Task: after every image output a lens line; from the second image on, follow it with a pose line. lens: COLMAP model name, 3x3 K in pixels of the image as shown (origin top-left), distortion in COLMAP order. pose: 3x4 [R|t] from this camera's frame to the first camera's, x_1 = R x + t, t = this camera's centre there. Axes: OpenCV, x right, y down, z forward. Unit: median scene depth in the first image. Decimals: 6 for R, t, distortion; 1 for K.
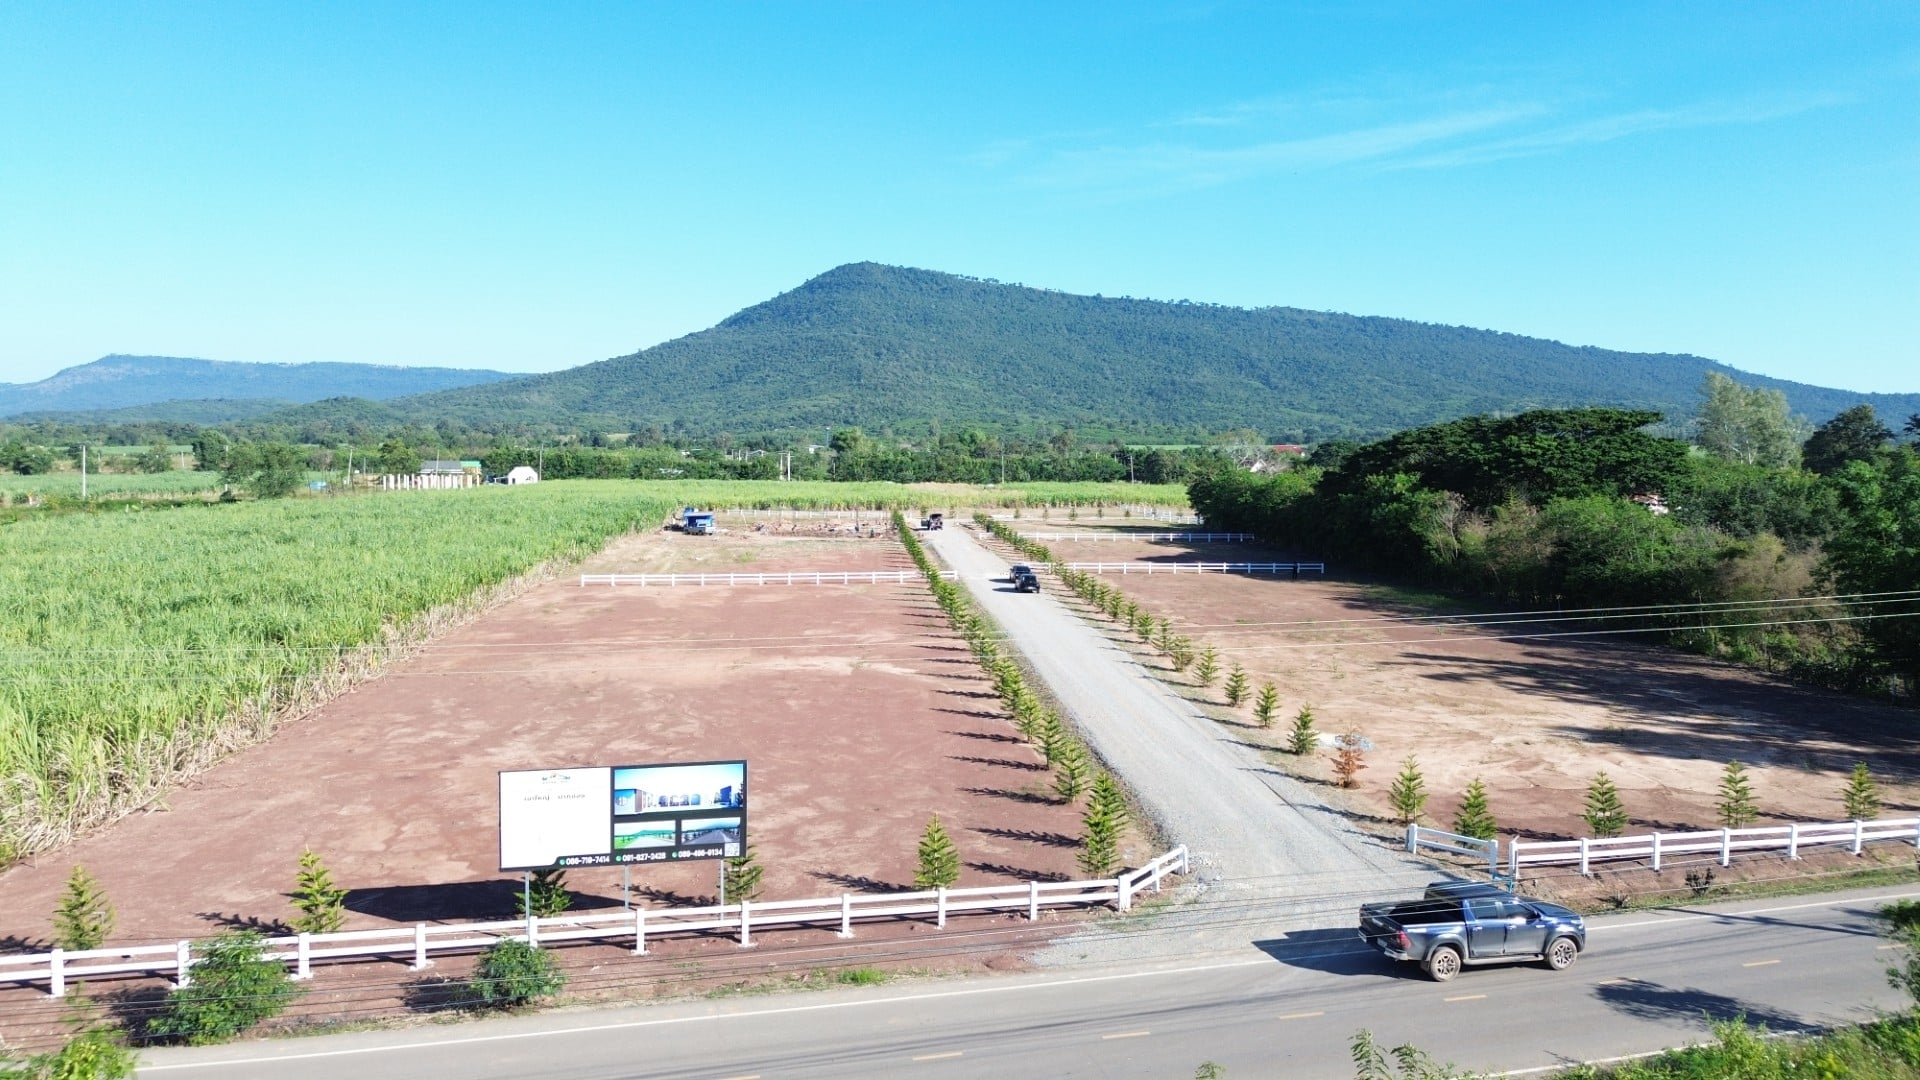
lens RADIAL K [[1348.3, 0, 960.9], [0, 1348.3, 543.5], [0, 0, 1]] dist [0.074660, -0.069822]
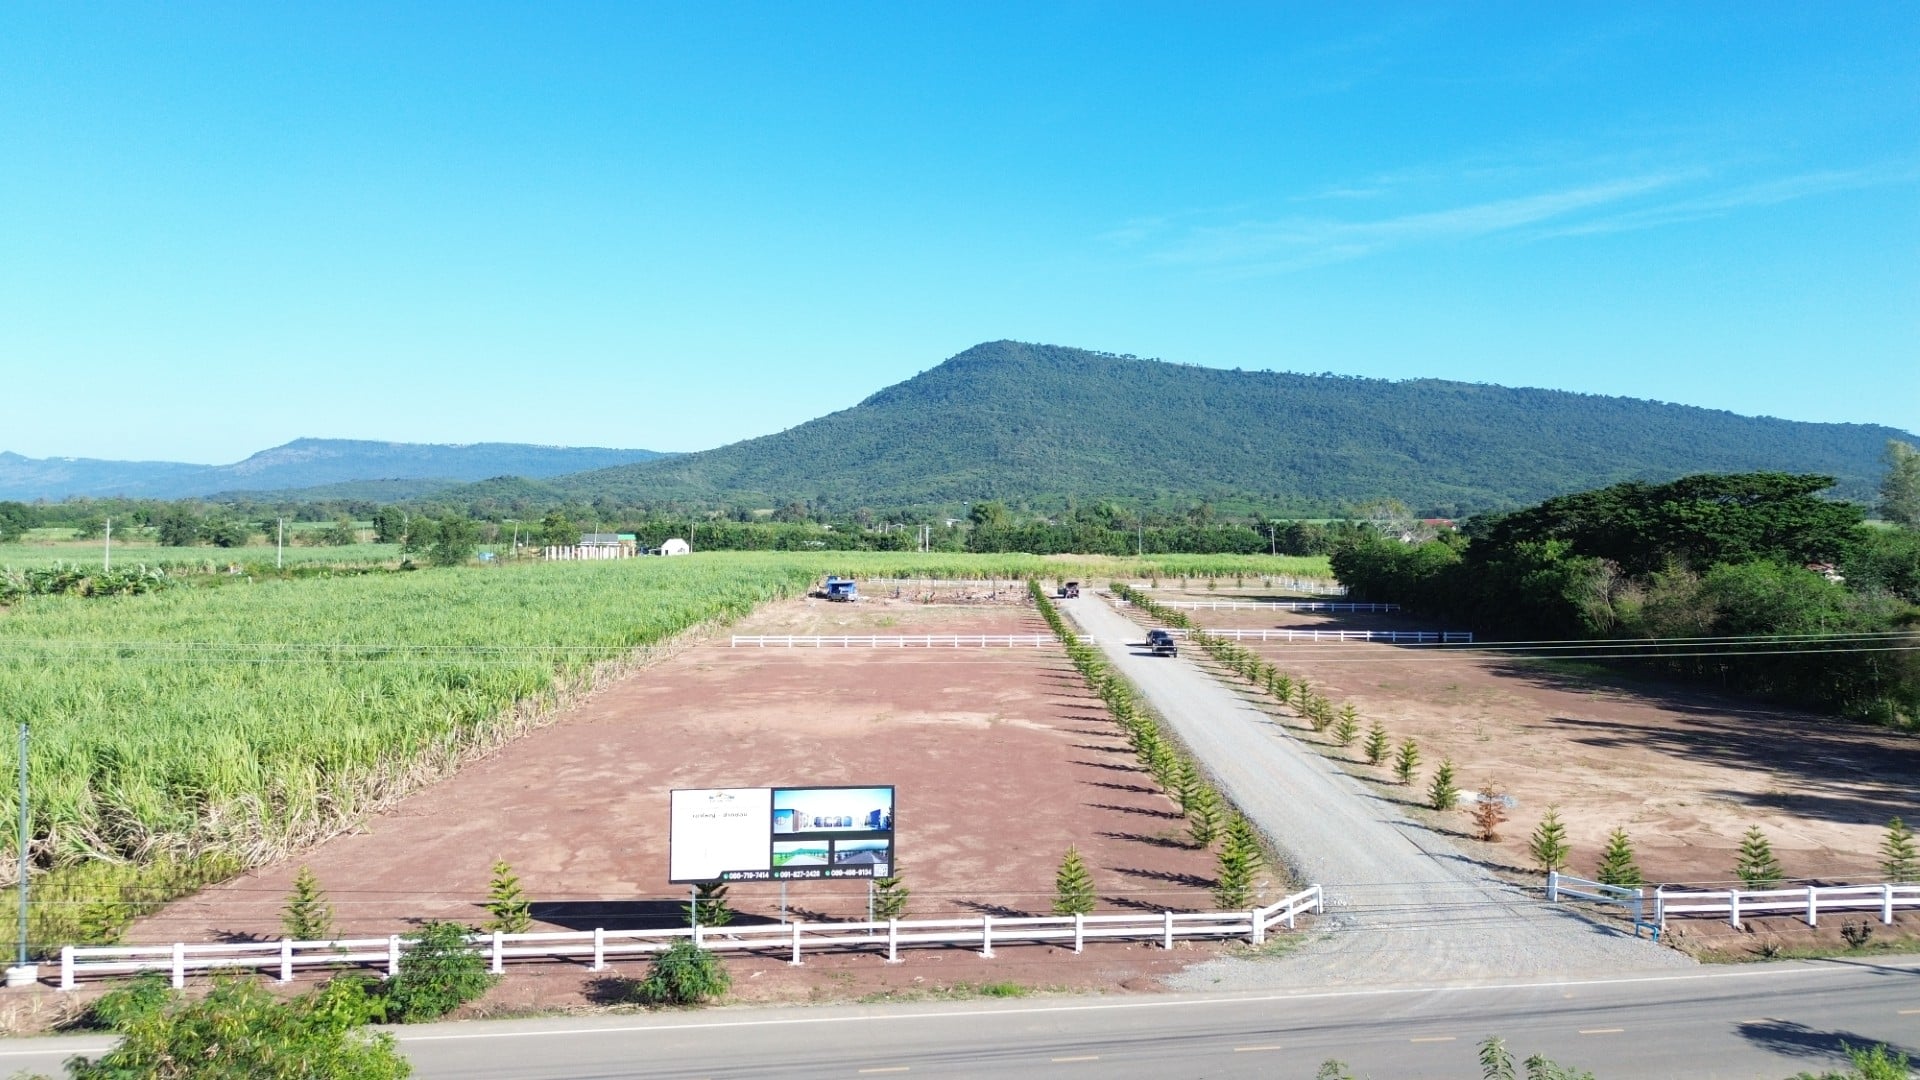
lens RADIAL K [[1348.3, 0, 960.9], [0, 1348.3, 543.5], [0, 0, 1]] dist [0.074660, -0.069822]
pose [[0.994879, 0.000650, -0.101074, 0.000242], [-0.006272, 0.998449, -0.055316, 0.007544], [0.100882, 0.055666, 0.993340, -0.016609]]
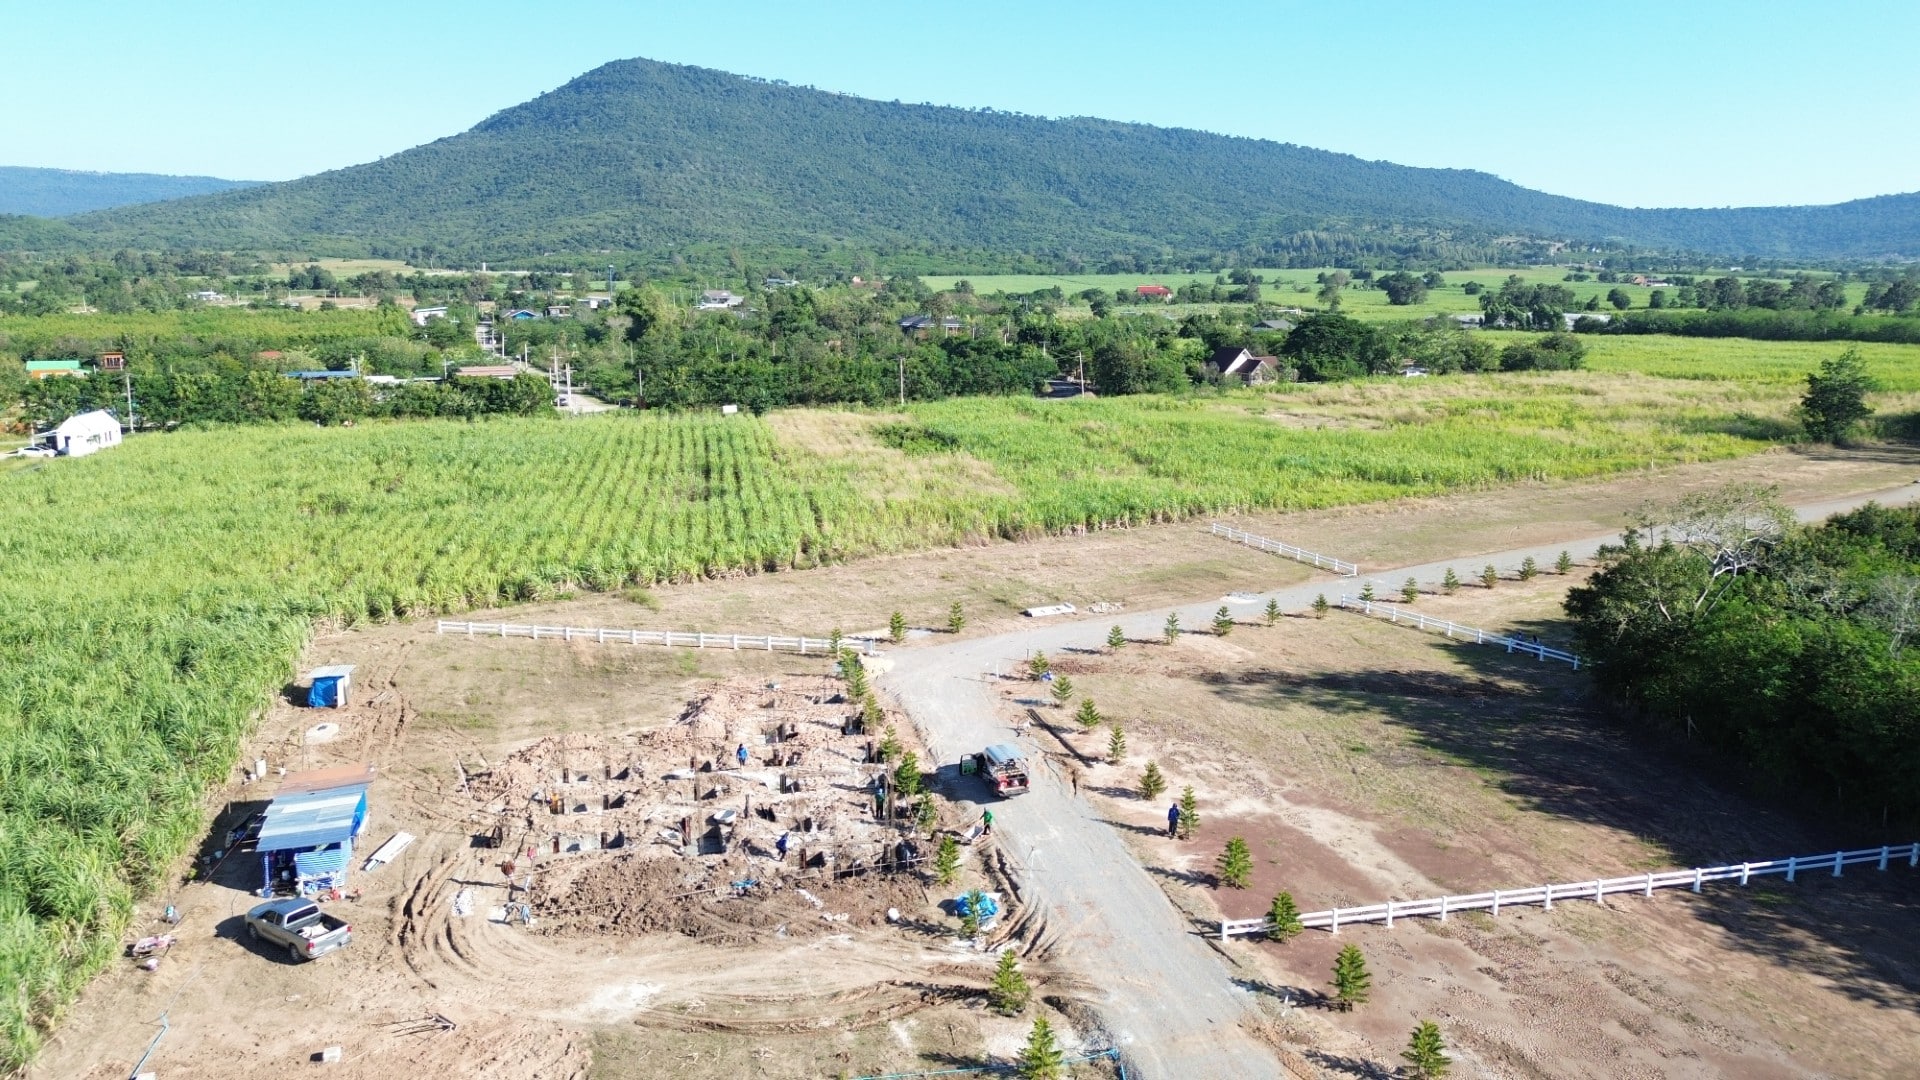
lens RADIAL K [[1352.1, 0, 956.9], [0, 1352.1, 543.5], [0, 0, 1]] dist [0.067133, -0.063681]
pose [[0.988696, -0.034692, 0.145862, -0.121839], [0.014944, 0.990819, 0.134368, -0.185845], [-0.149185, -0.130670, 0.980137, 0.942655]]
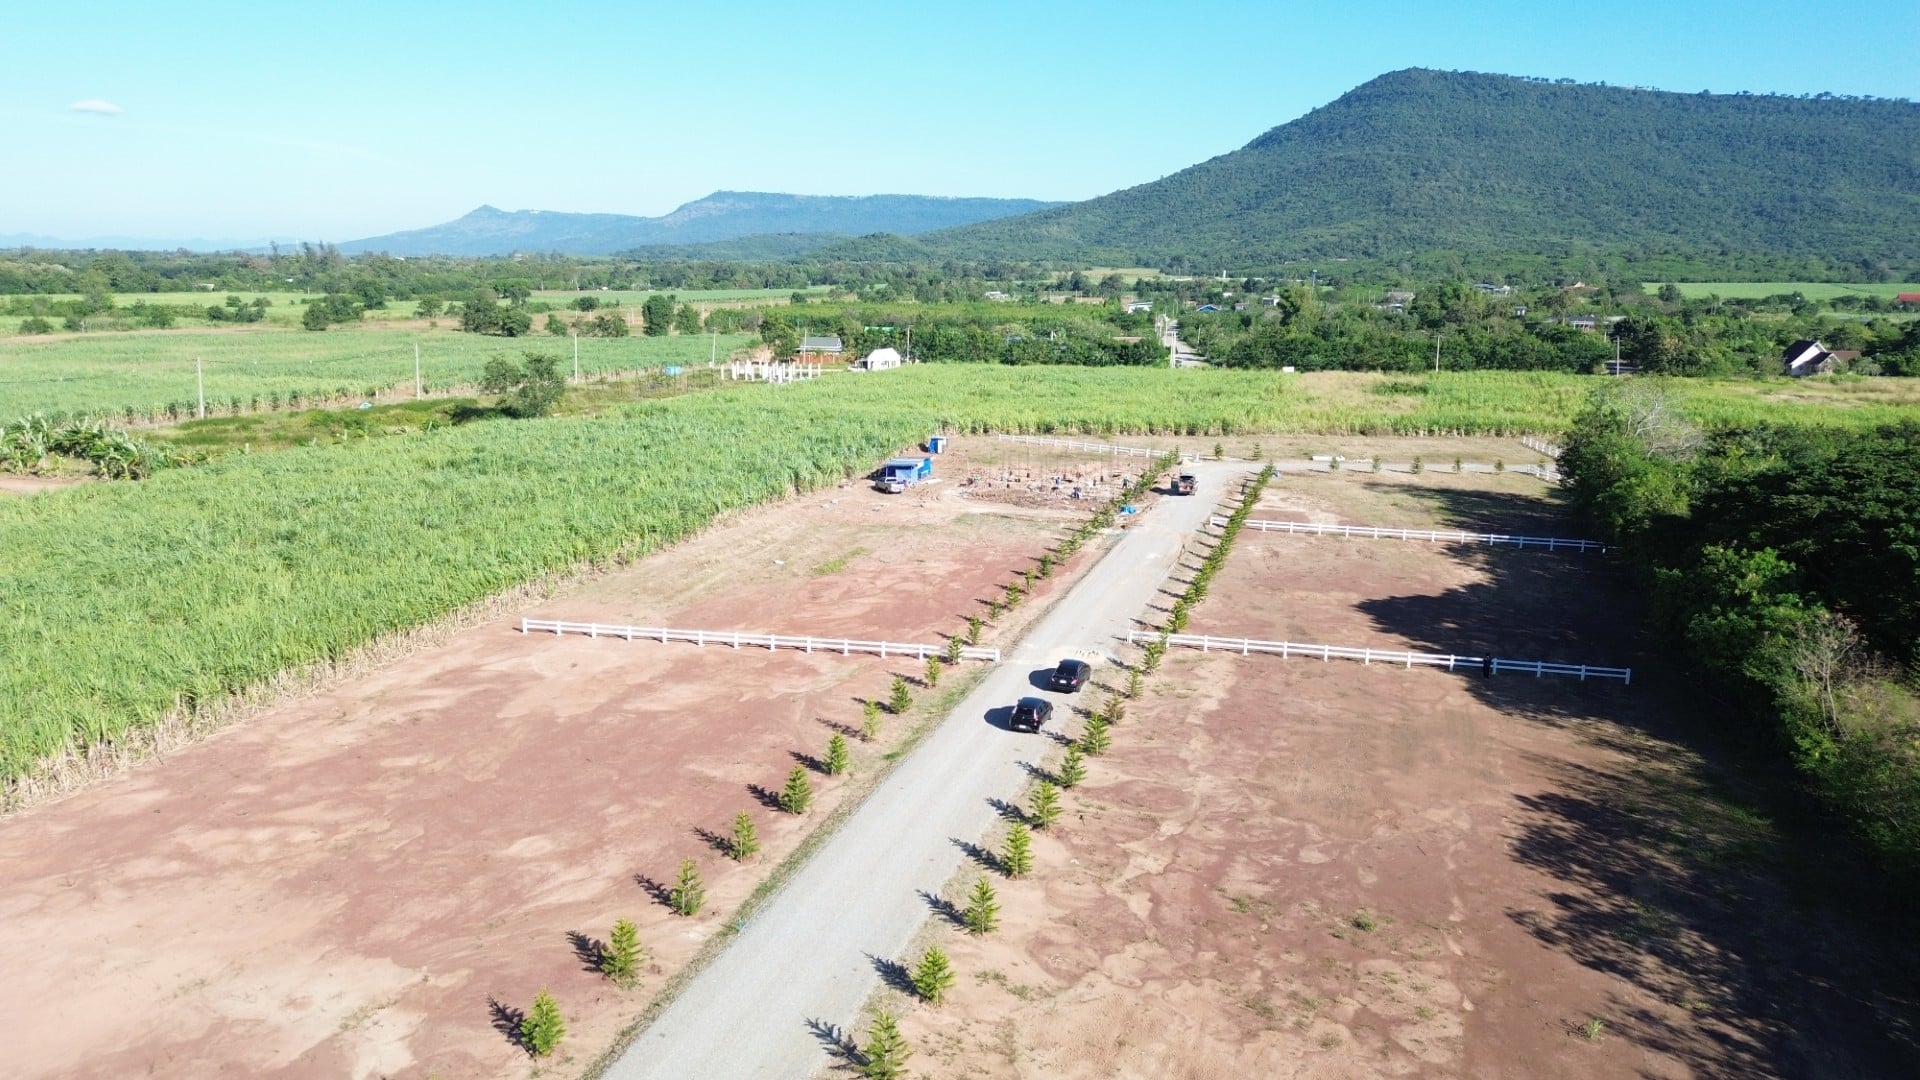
lens RADIAL K [[1349.9, 0, 960.0], [0, 1349.9, 540.0], [0, 0, 1]] dist [0.071727, -0.066010]
pose [[0.926773, 0.076206, -0.367809, 0.216888], [-0.030252, 0.991166, 0.129131, -0.118624], [0.374401, -0.108548, 0.920892, 0.330429]]
